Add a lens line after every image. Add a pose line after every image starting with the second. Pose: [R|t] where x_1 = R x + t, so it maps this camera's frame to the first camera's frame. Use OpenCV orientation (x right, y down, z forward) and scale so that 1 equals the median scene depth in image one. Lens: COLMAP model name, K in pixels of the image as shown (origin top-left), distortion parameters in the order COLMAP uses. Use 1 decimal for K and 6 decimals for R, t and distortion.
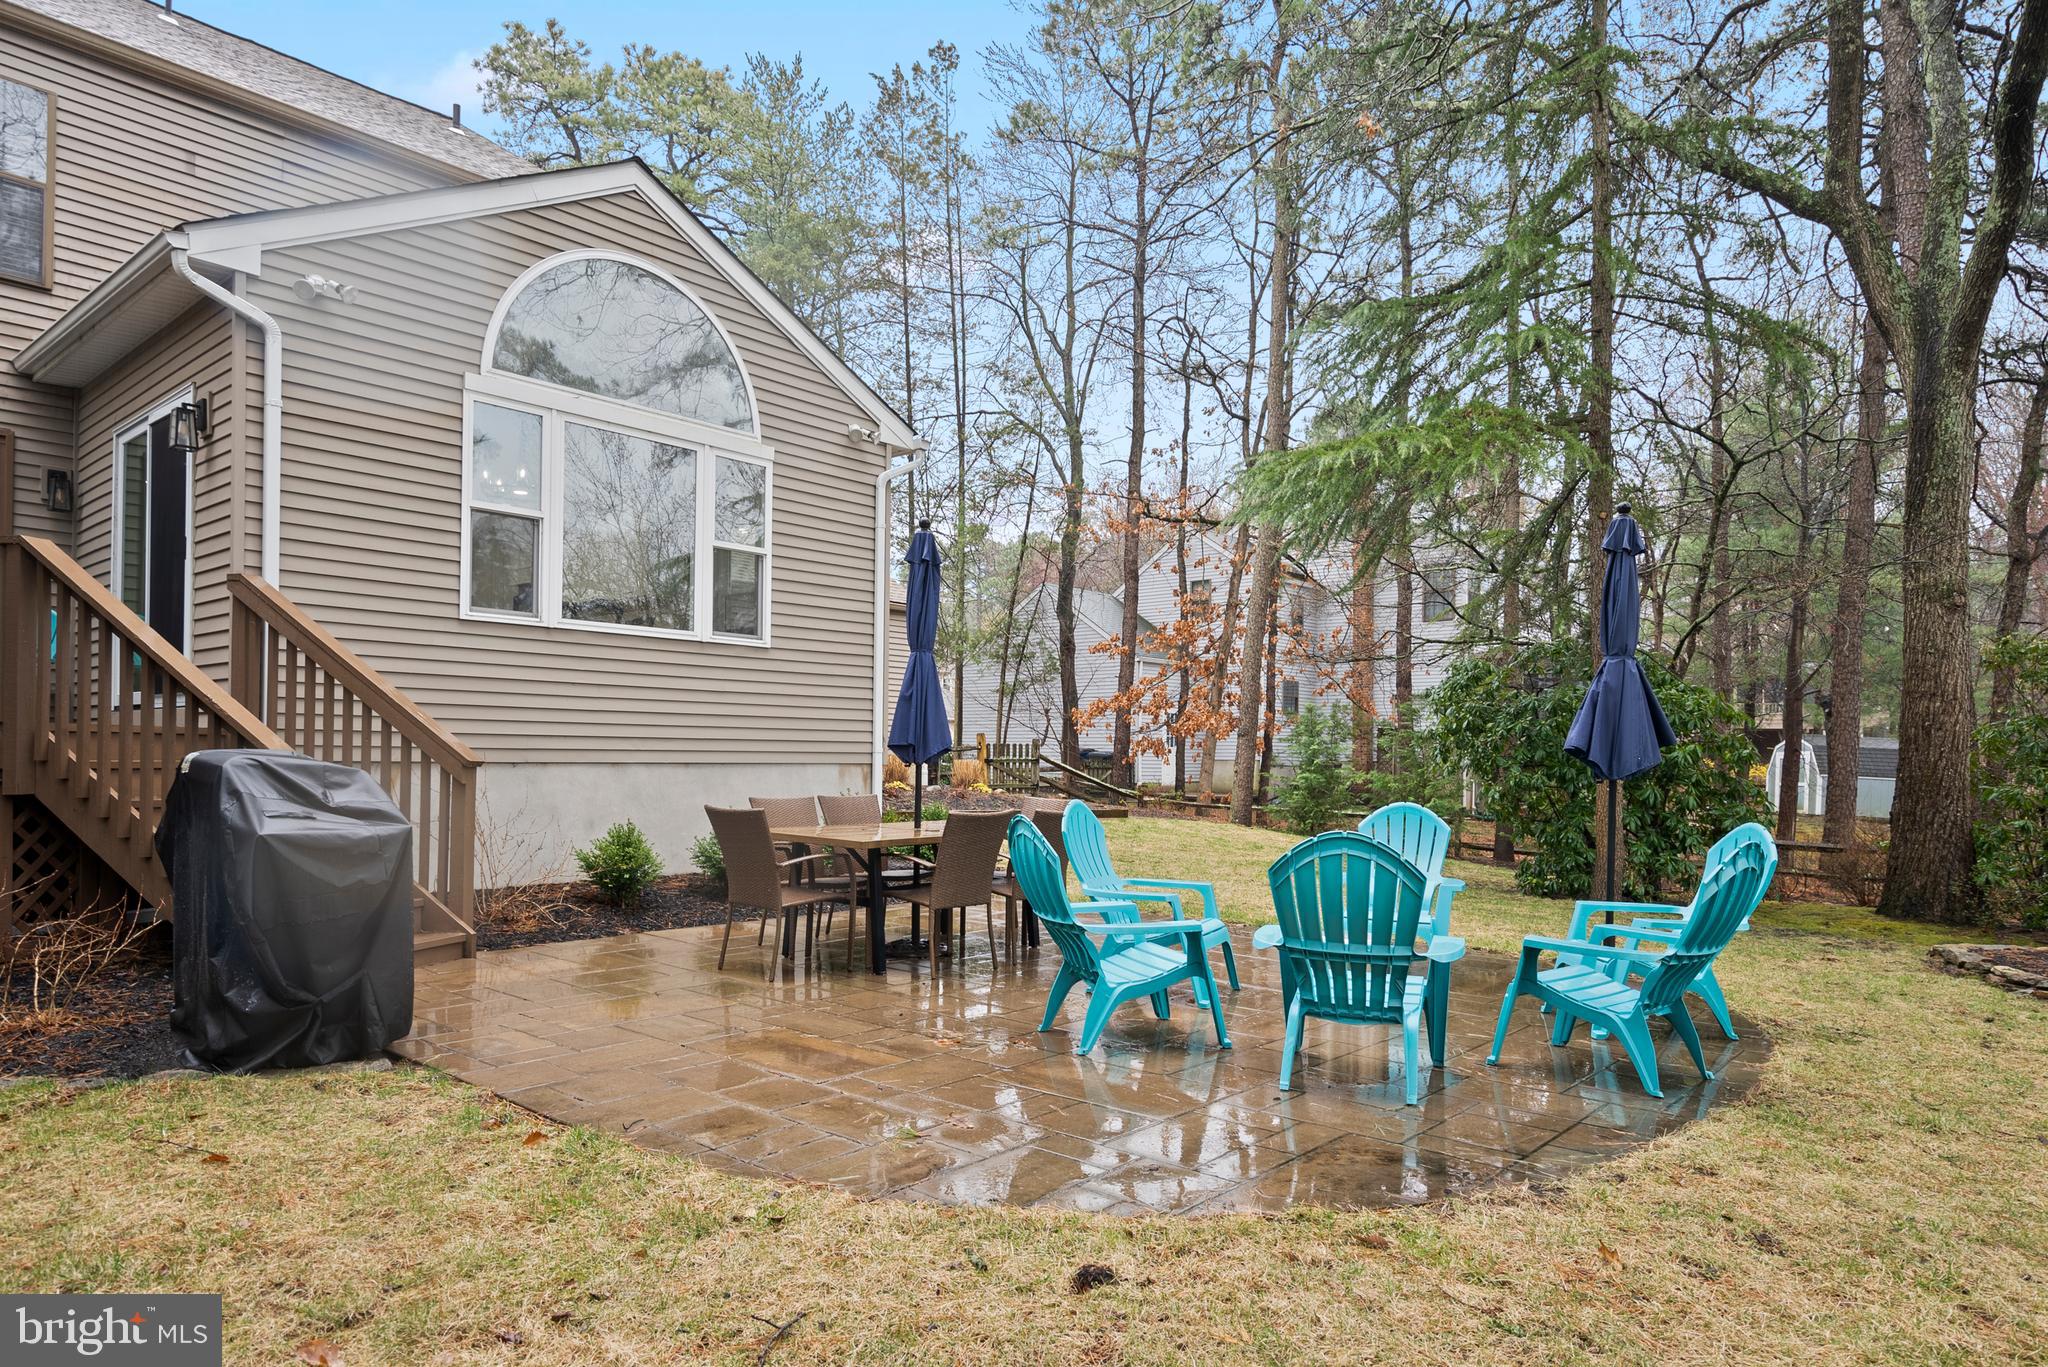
lens RADIAL K [[1229.1, 0, 1024.7], [0, 1229.1, 750.2], [0, 0, 1]] dist [-0.001785, -0.001204]
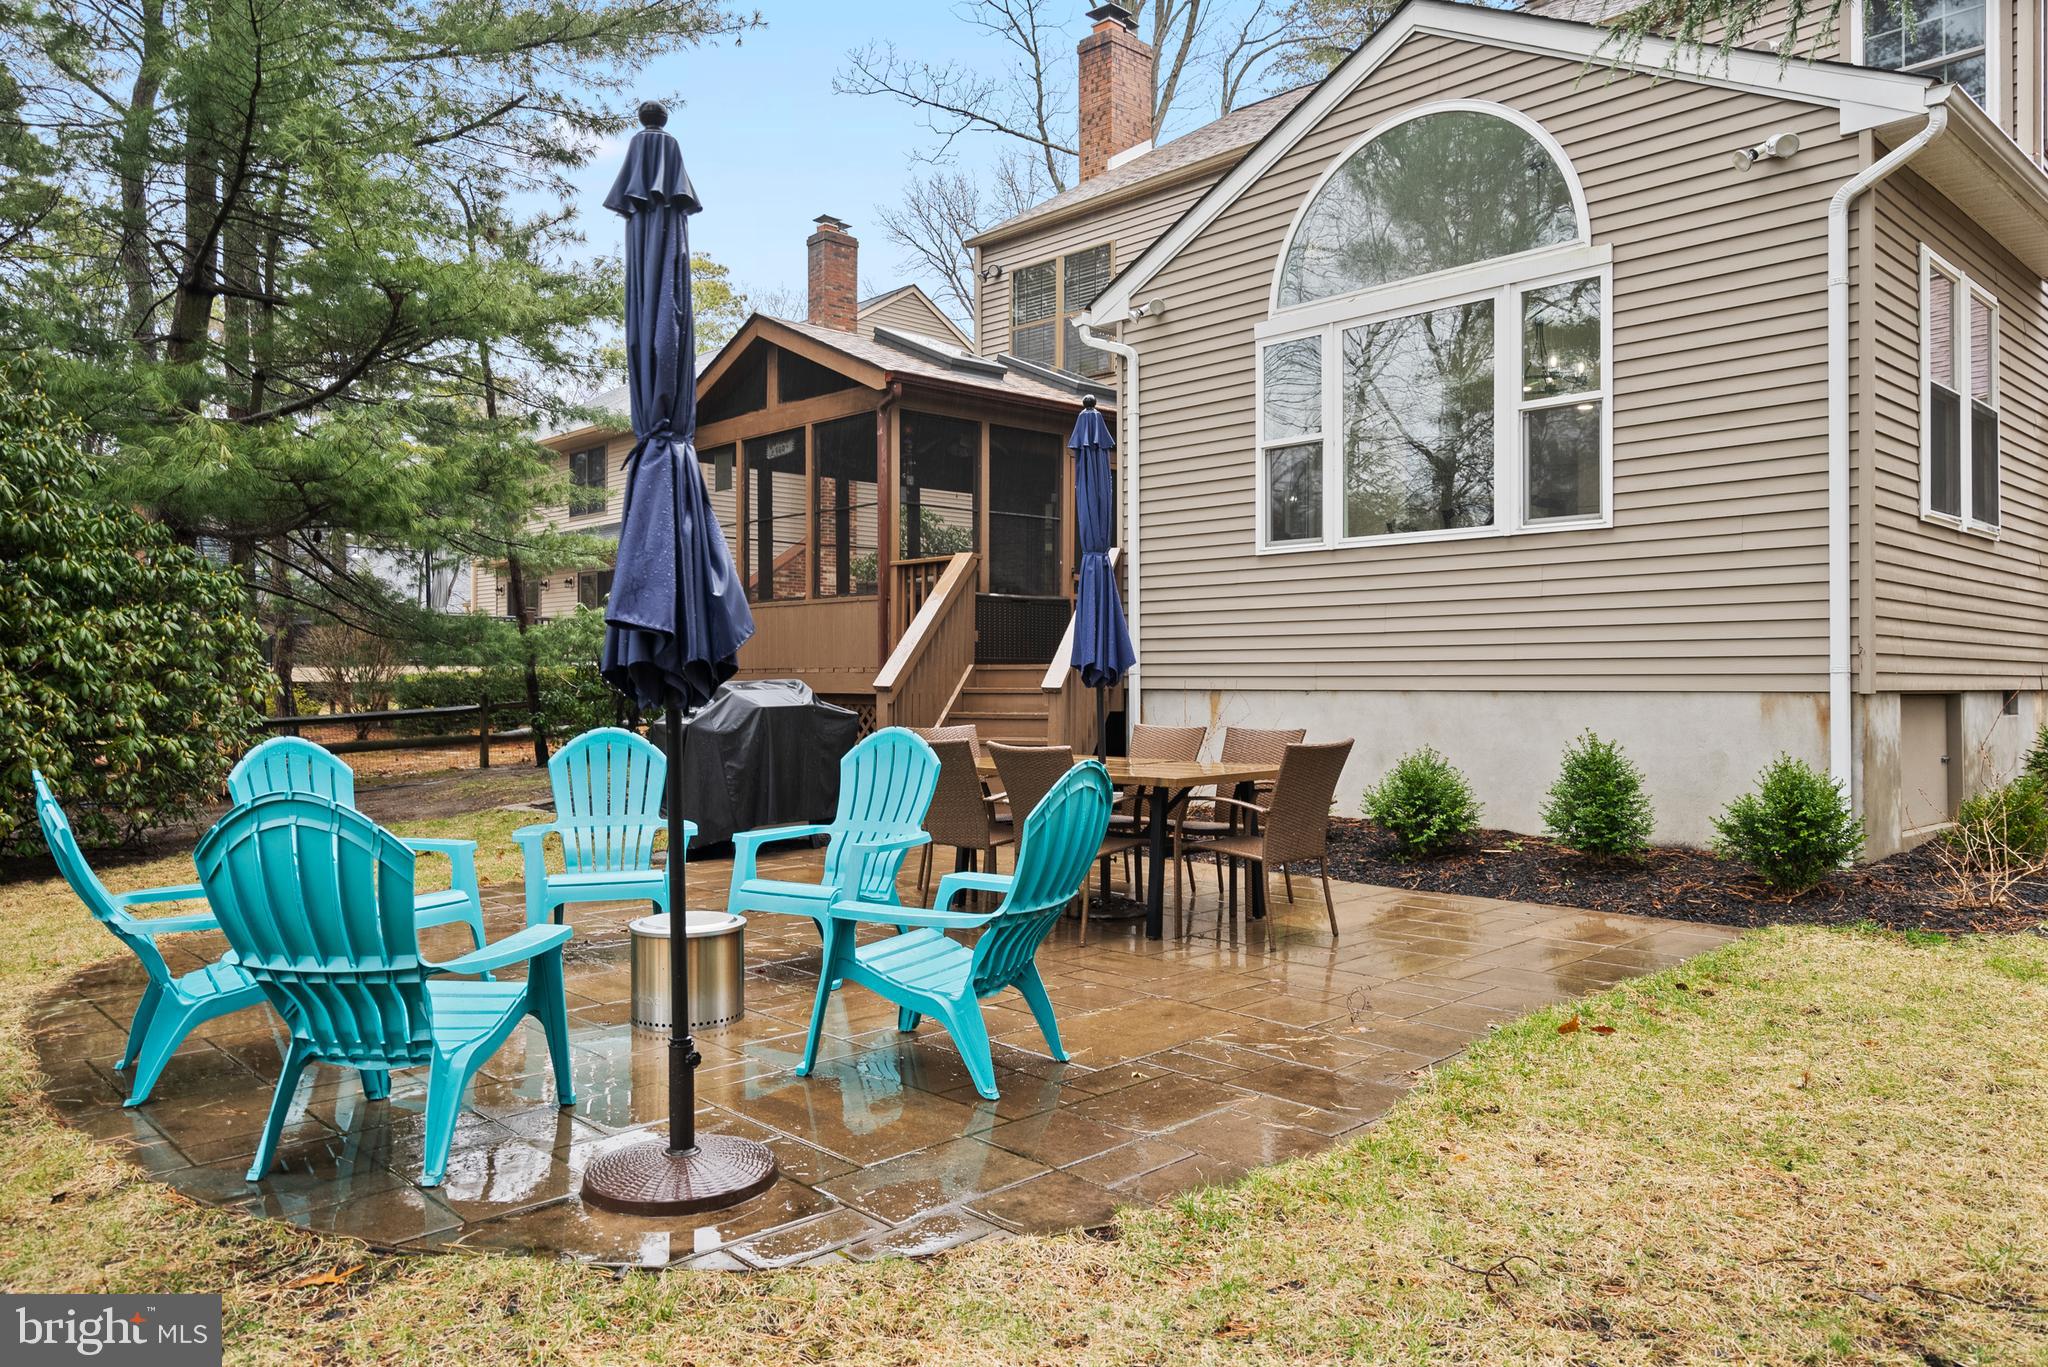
lens RADIAL K [[1402.0, 0, 1024.0], [0, 1402.0, 683.5], [0, 0, 1]] dist [-0.000545, -0.000024]
pose [[-0.093457, -0.012109, -0.995550, 0.691004], [0.002016, 0.999922, -0.012351, 0.017580], [0.995621, -0.003161, -0.093426, 0.813841]]
